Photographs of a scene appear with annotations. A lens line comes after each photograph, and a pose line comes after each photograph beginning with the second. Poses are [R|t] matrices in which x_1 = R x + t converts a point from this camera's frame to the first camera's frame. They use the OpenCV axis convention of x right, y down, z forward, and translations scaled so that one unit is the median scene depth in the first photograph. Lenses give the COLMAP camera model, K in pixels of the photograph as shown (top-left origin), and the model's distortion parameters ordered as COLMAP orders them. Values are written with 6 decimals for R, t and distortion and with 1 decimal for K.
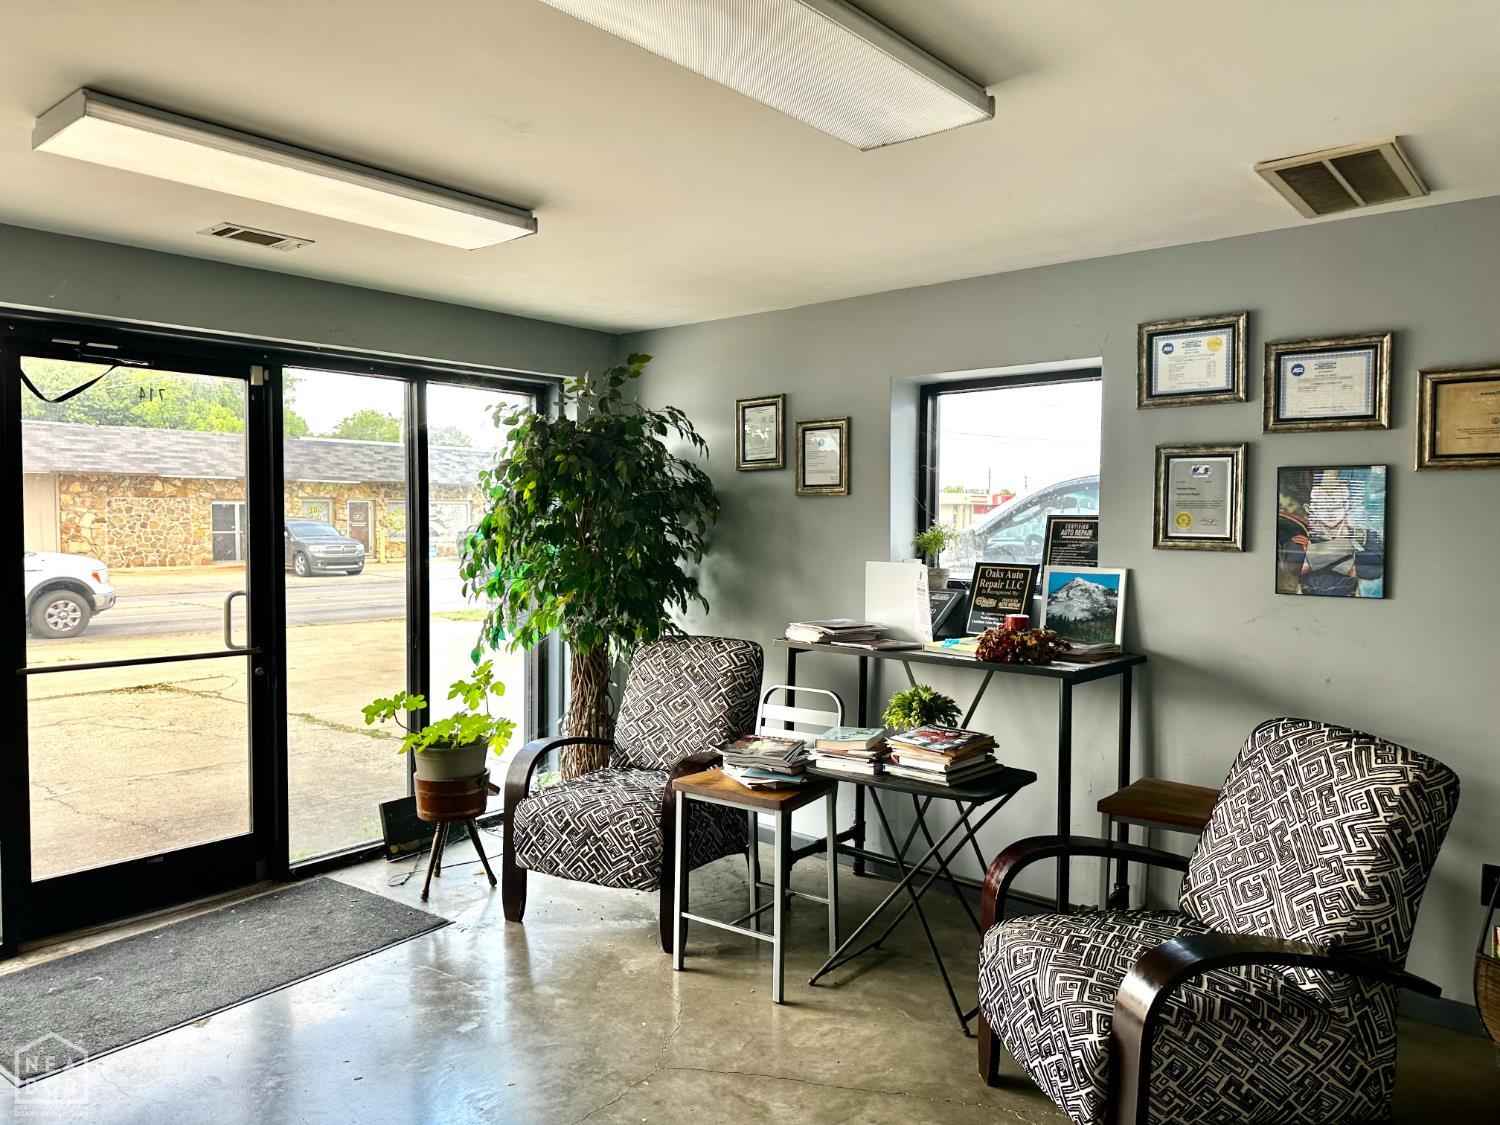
lens RADIAL K [[1073.1, 0, 756.6], [0, 1073.1, 567.8], [0, 0, 1]] dist [0.061303, -0.004825]
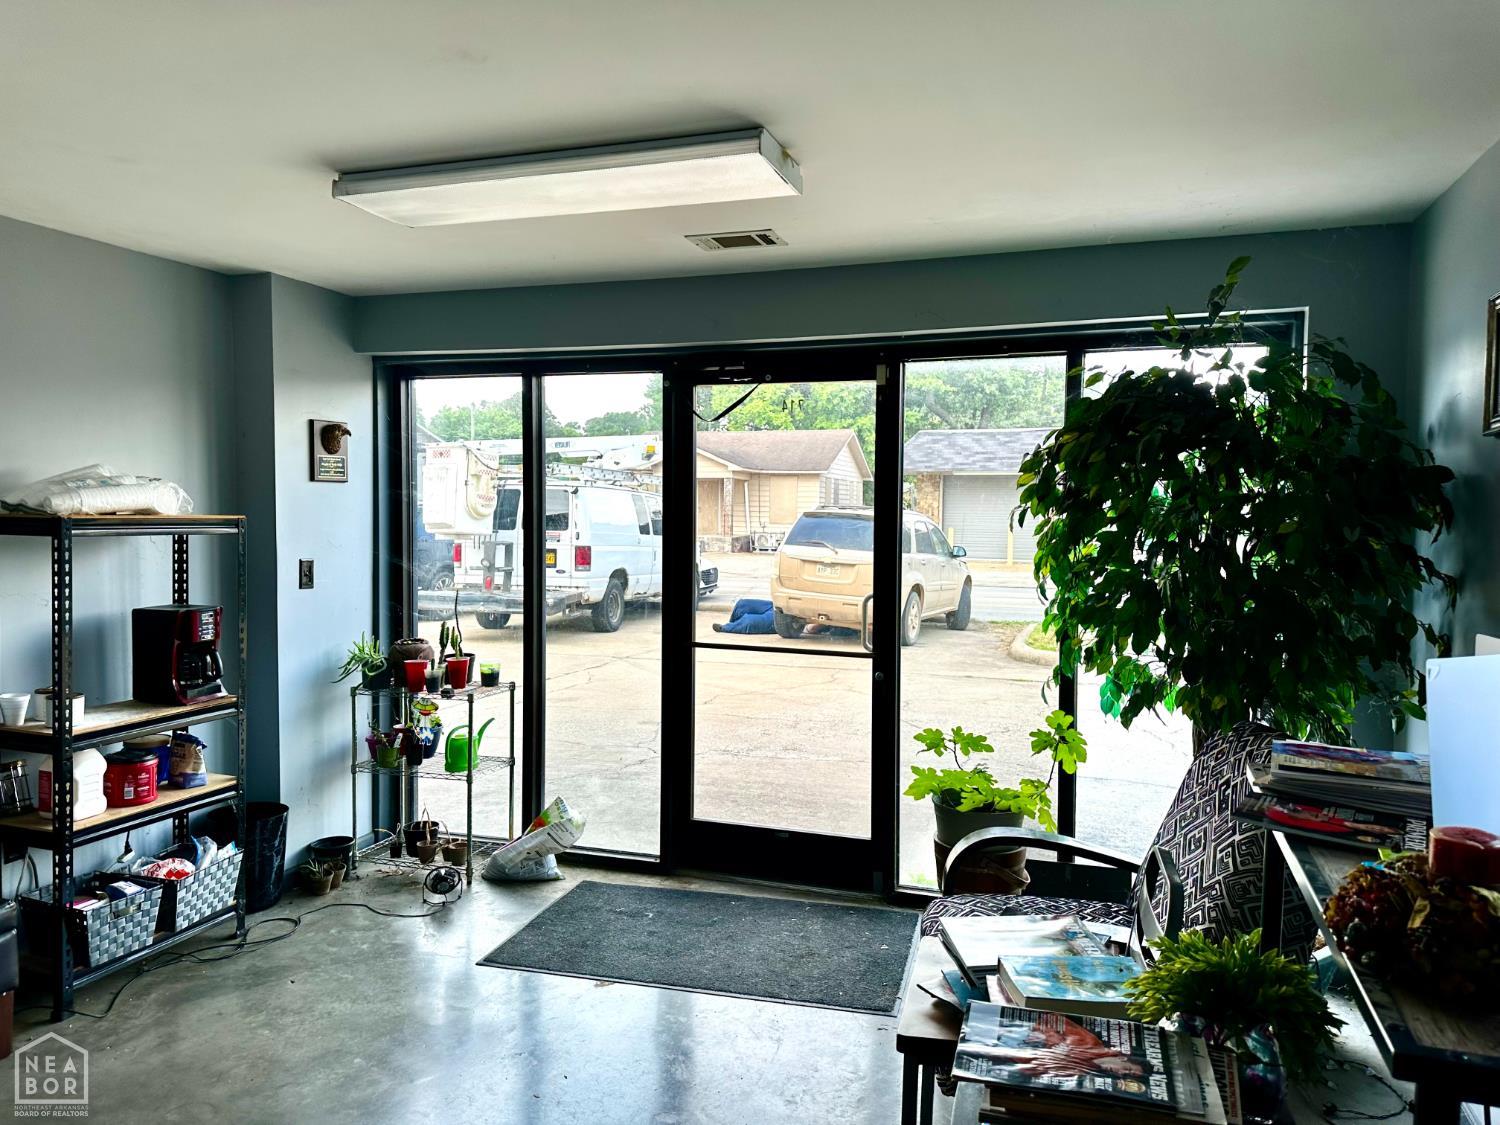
lens RADIAL K [[1073.1, 0, 757.5], [0, 1073.1, 550.5], [0, 0, 1]] dist [0.061303, -0.004825]
pose [[0.373171, 0.036339, -0.927050, 0.432971], [-0.049490, 0.998590, 0.019221, -0.033938], [0.926441, 0.038707, 0.374444, 0.592660]]
